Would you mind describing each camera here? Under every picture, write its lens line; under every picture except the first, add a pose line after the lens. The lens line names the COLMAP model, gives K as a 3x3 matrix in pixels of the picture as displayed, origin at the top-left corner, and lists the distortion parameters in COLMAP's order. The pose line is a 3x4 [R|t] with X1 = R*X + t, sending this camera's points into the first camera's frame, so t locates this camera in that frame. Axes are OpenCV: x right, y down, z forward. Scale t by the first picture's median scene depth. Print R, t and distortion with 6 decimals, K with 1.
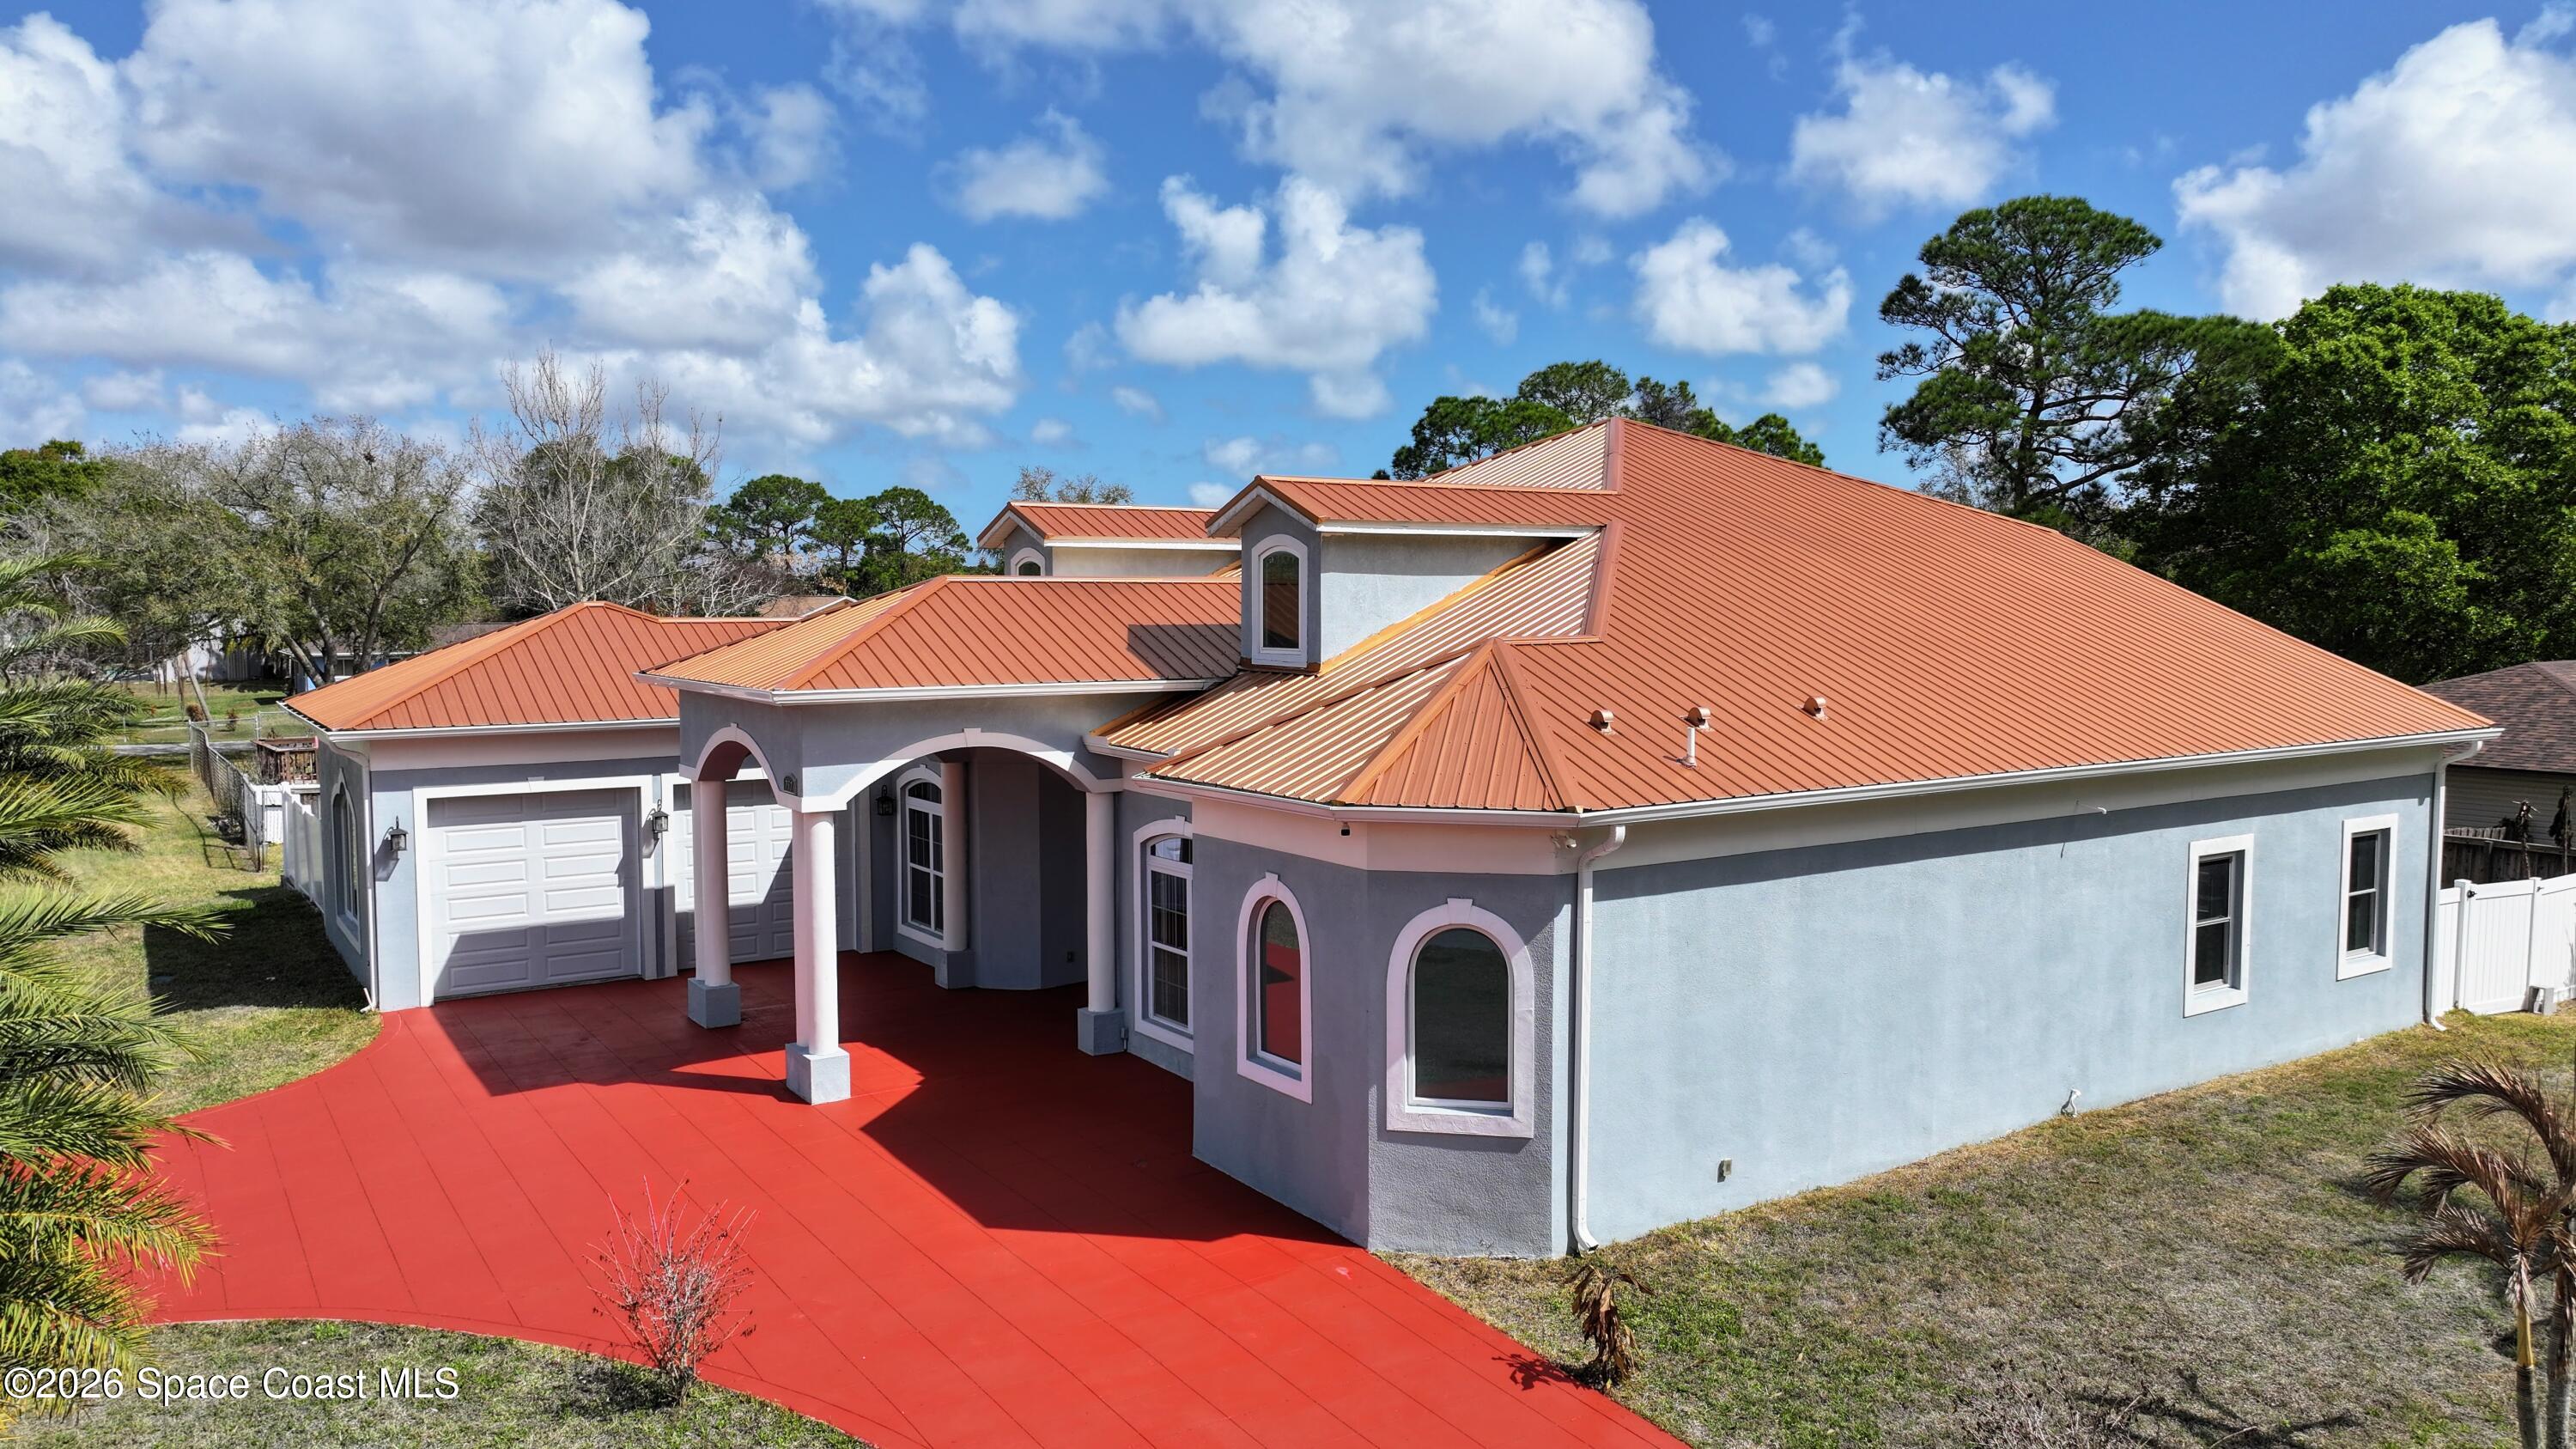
lens RADIAL K [[1810.5, 0, 1288.4], [0, 1810.5, 726.0], [0, 0, 1]] dist [0.006282, 0.011207]
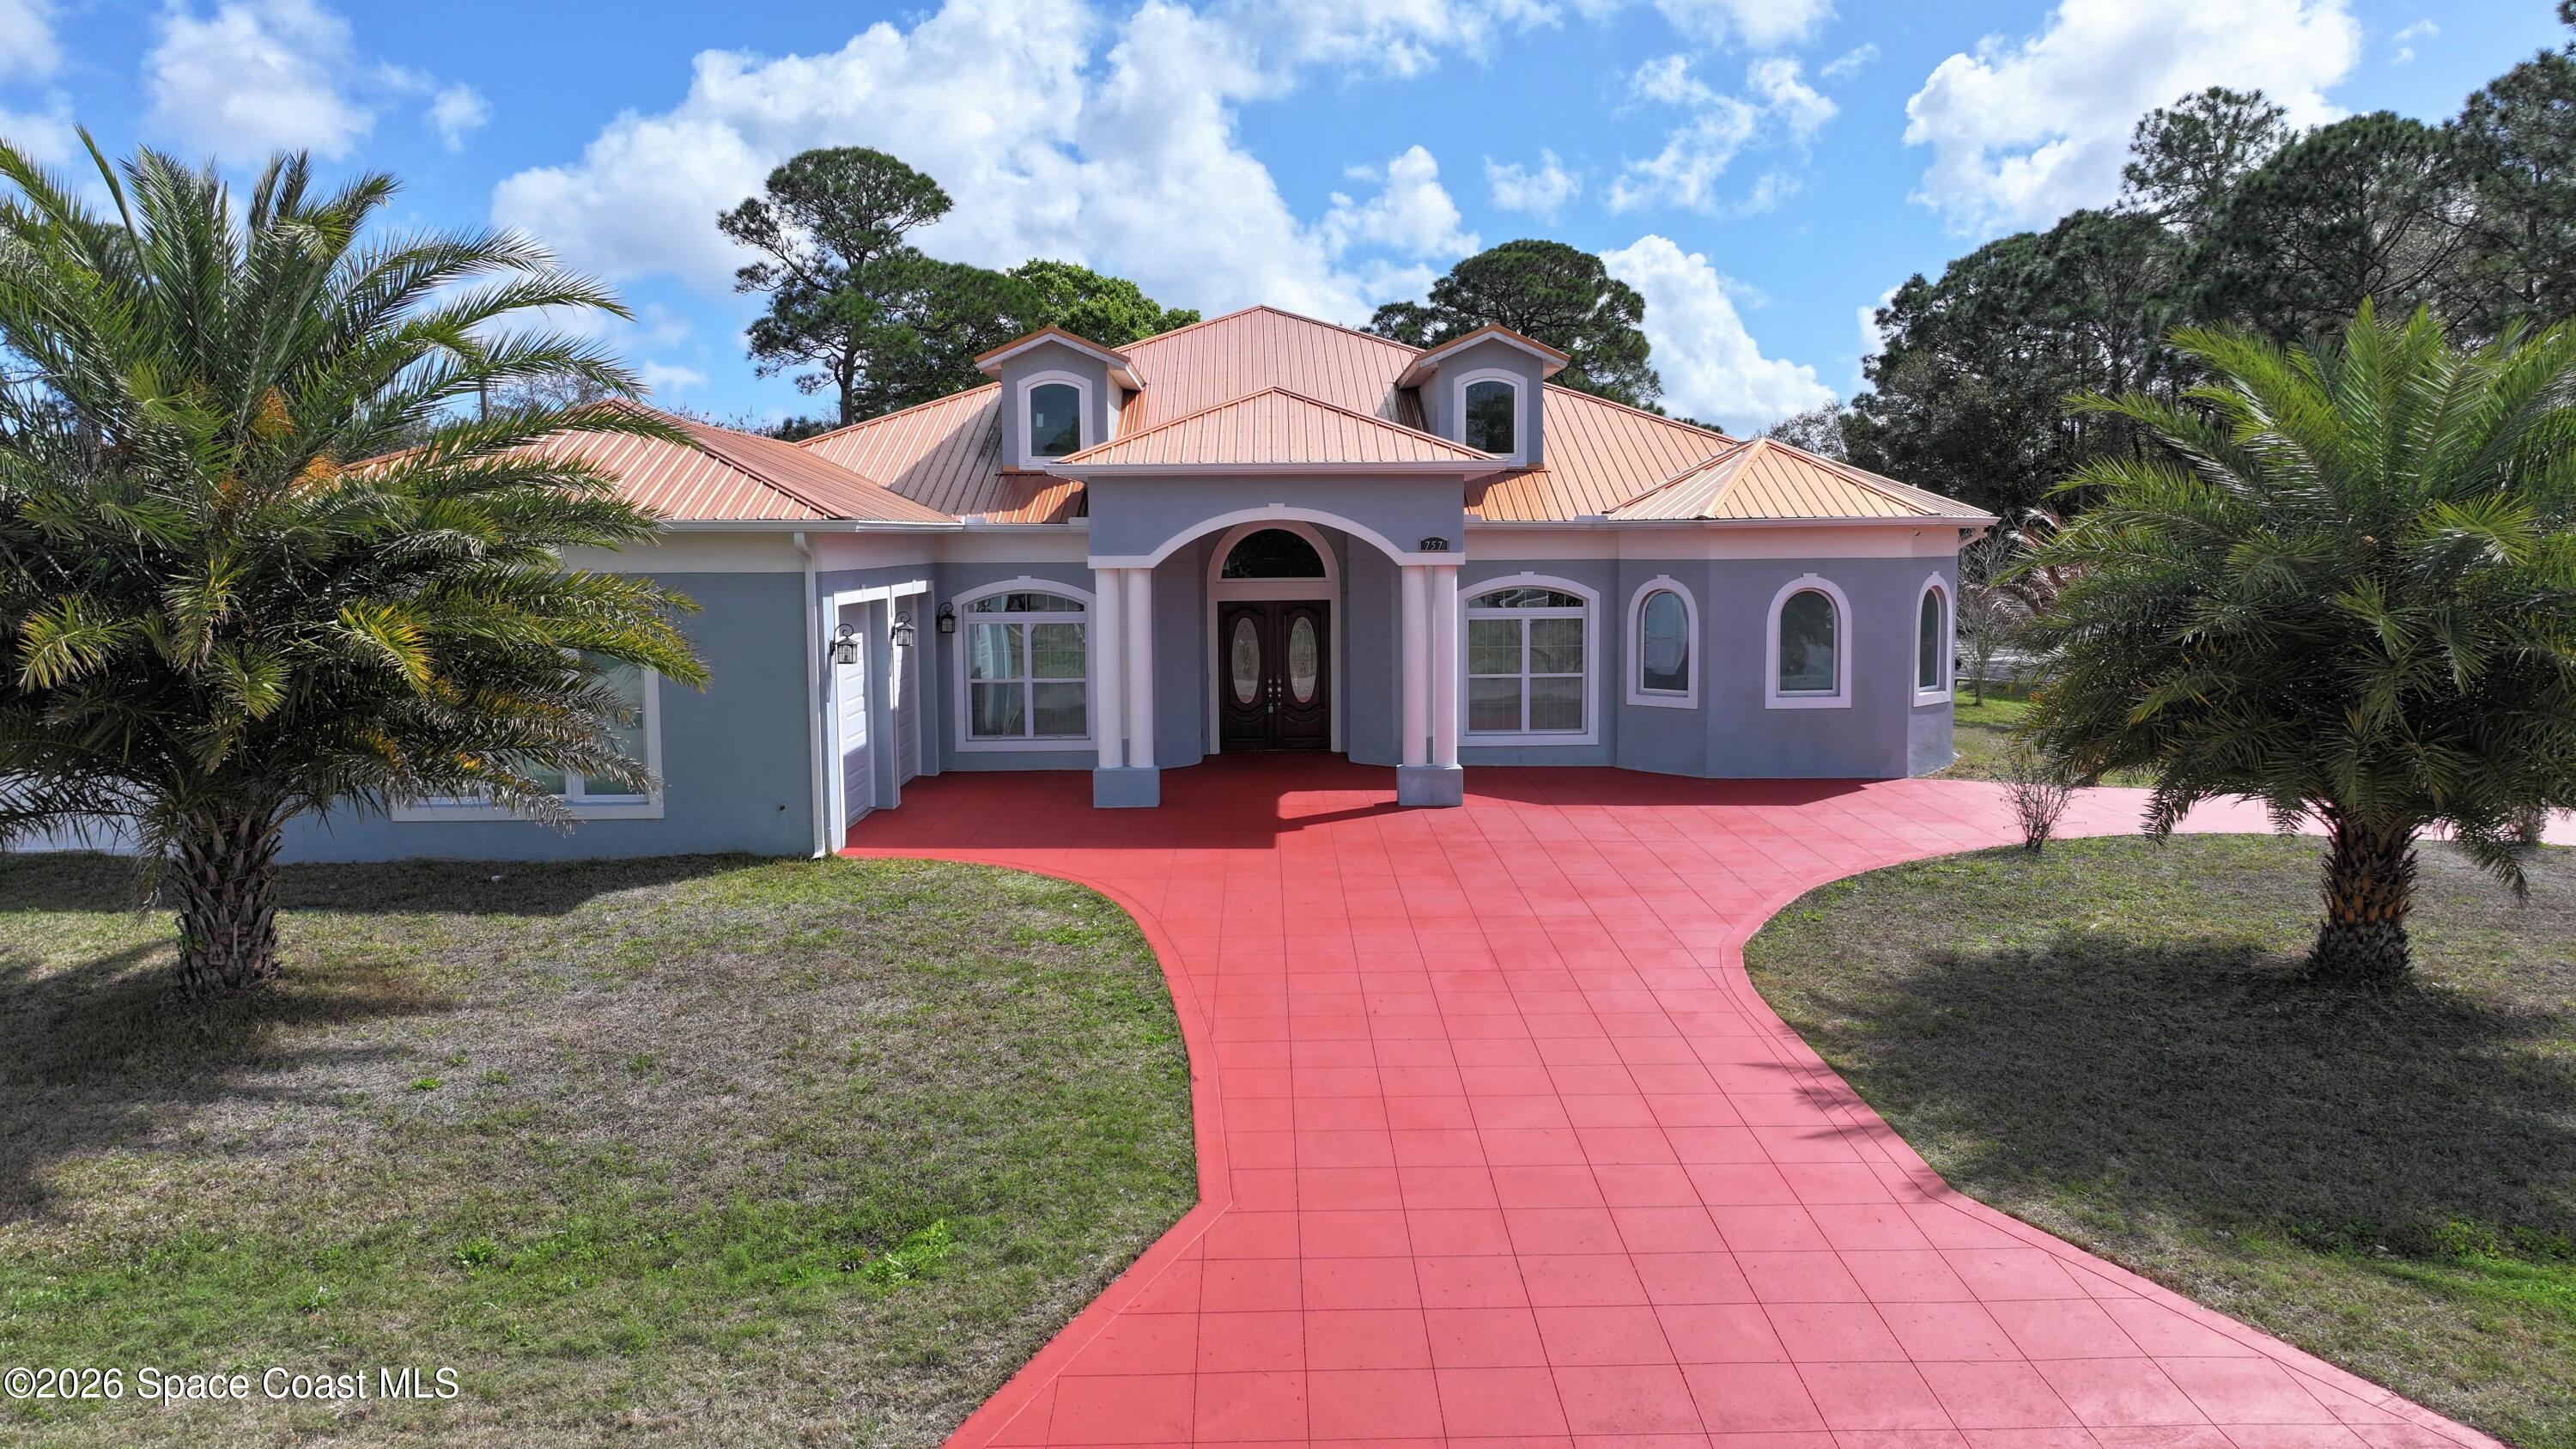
lens RADIAL K [[1810.5, 0, 1300.1], [0, 1810.5, 726.6], [0, 0, 1]] dist [0.006282, 0.011207]
pose [[0.533397, -0.089158, 0.841153, -1.253358], [0.067467, 0.995746, 0.062762, 0.066591], [-0.843170, 0.023273, 0.537142, 0.405195]]
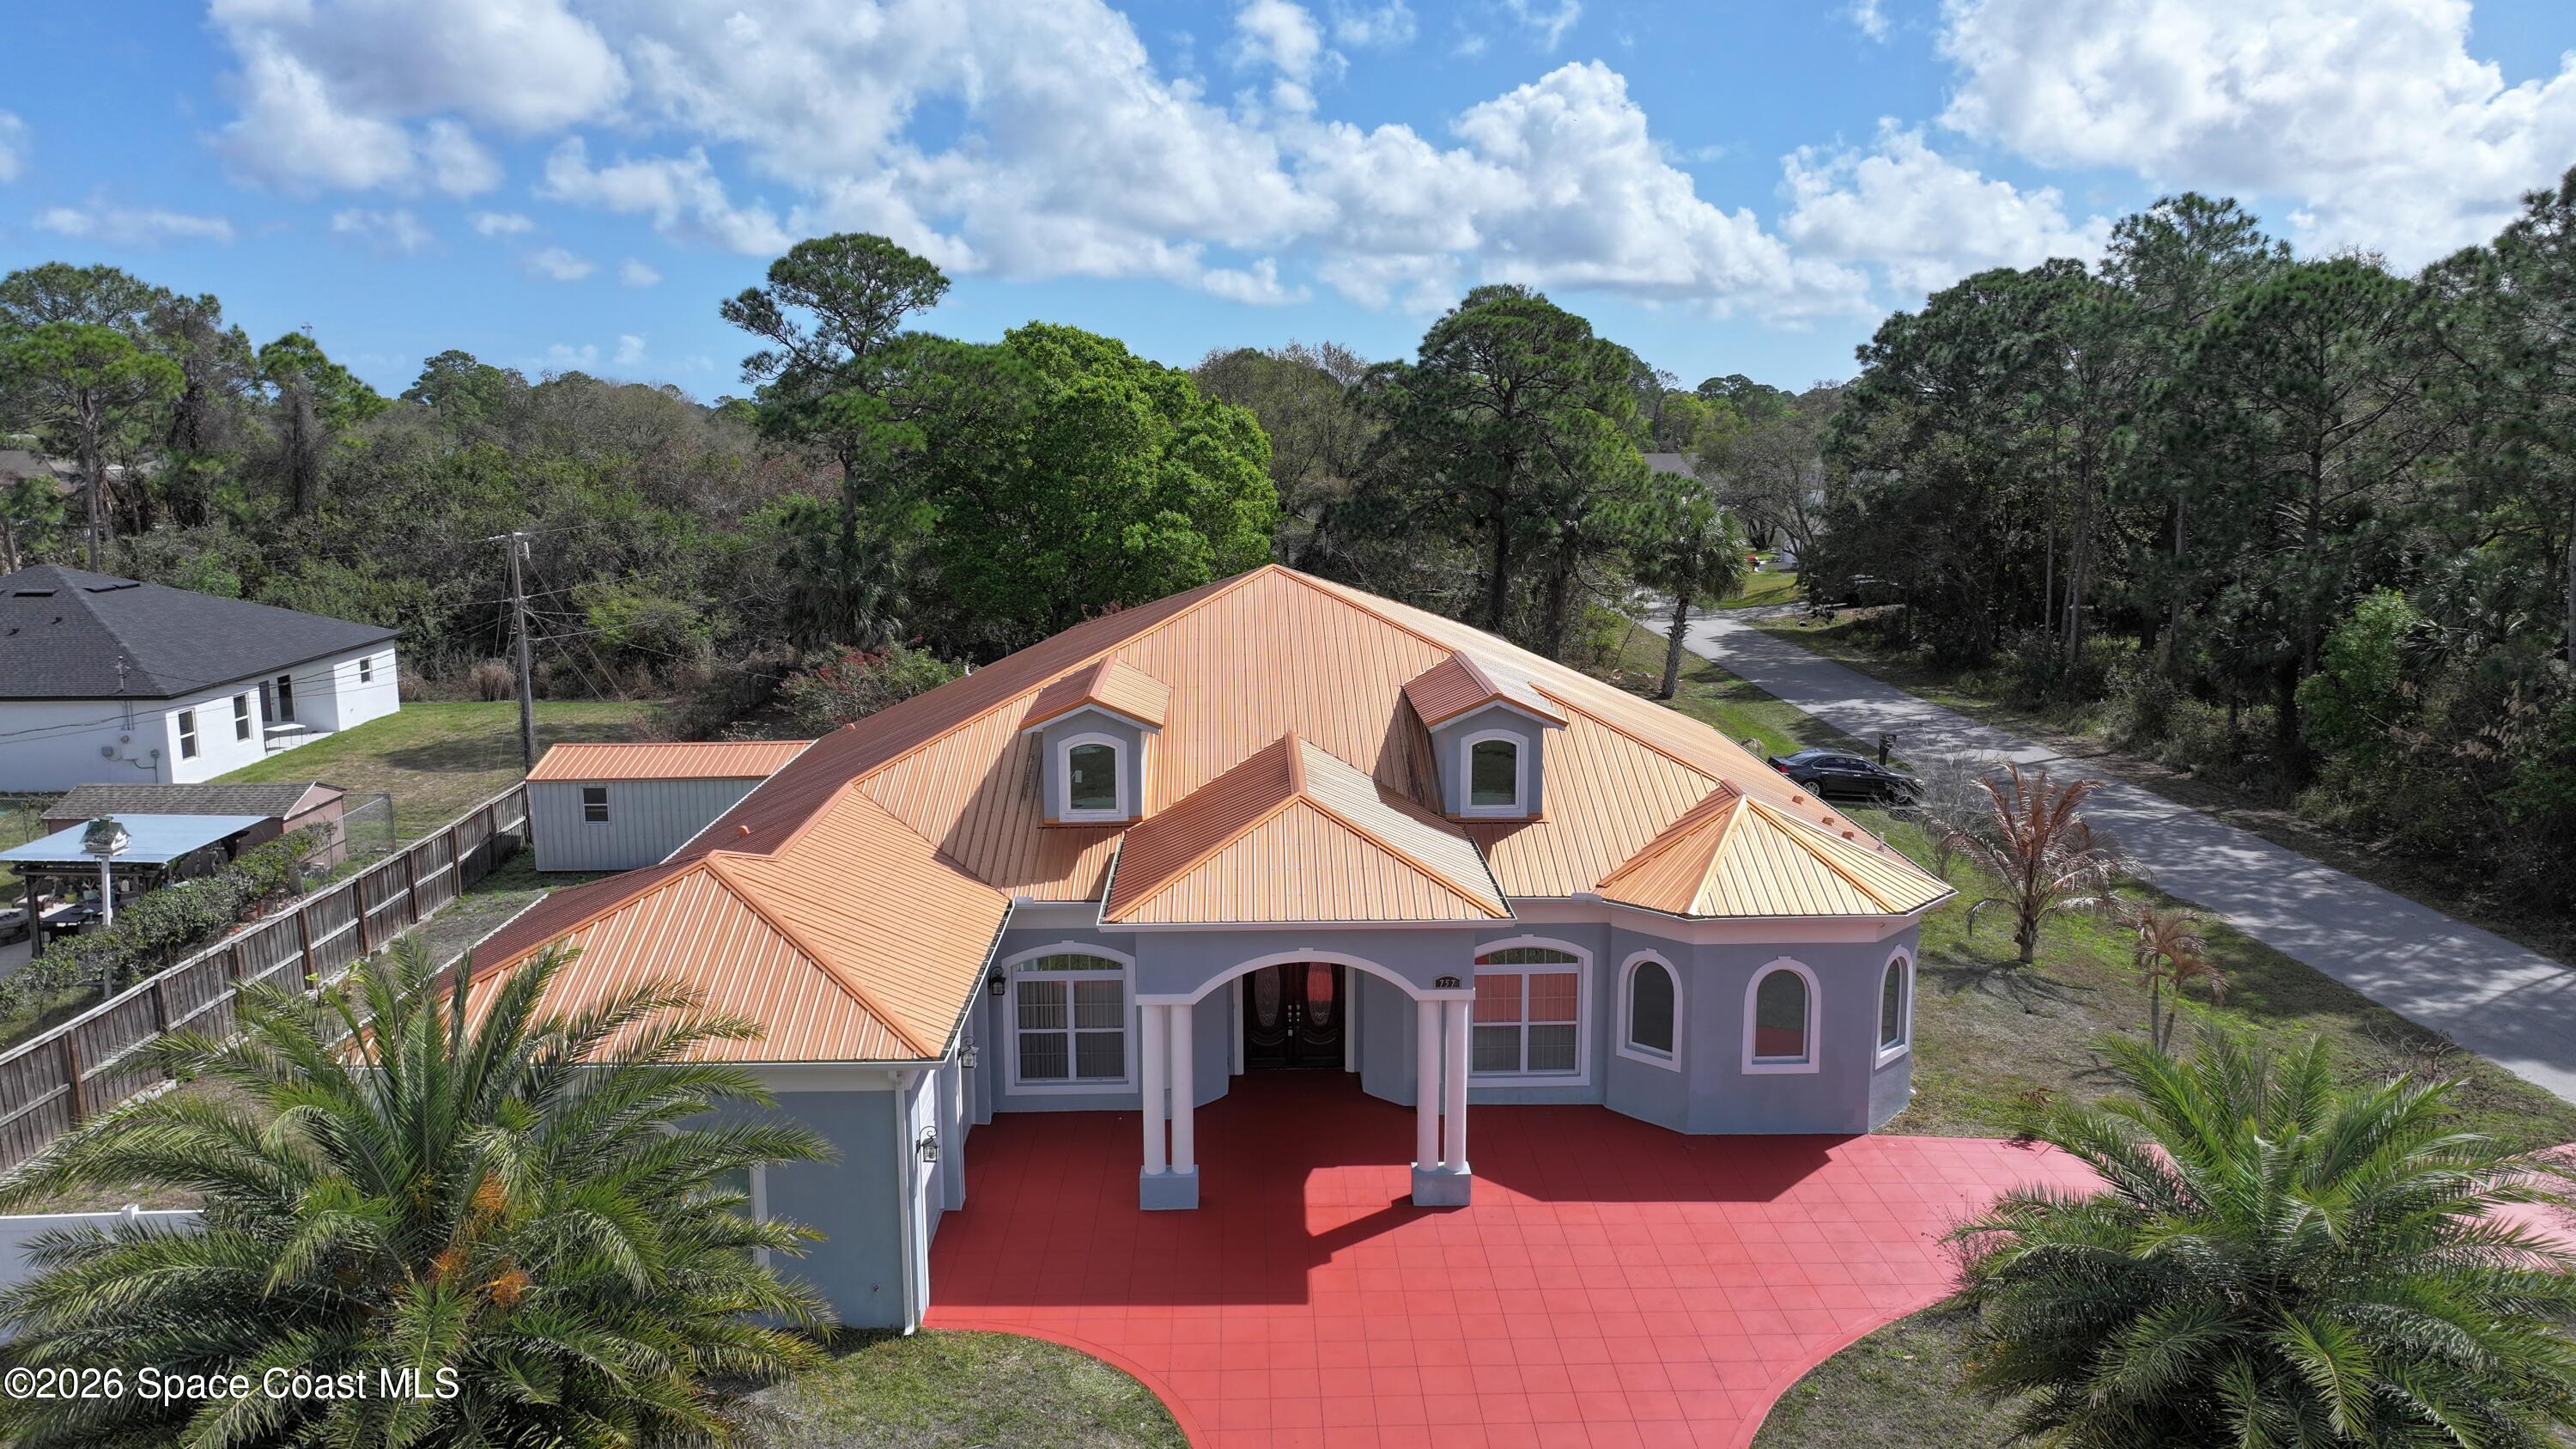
lens RADIAL K [[1810.5, 0, 1294.7], [0, 1810.5, 734.1], [0, 0, 1]] dist [0.006282, 0.011207]
pose [[0.523212, -0.149988, 0.838900, -1.332516], [0.064213, 0.988530, 0.136692, -0.316145], [-0.849780, -0.017651, 0.526842, 0.370490]]
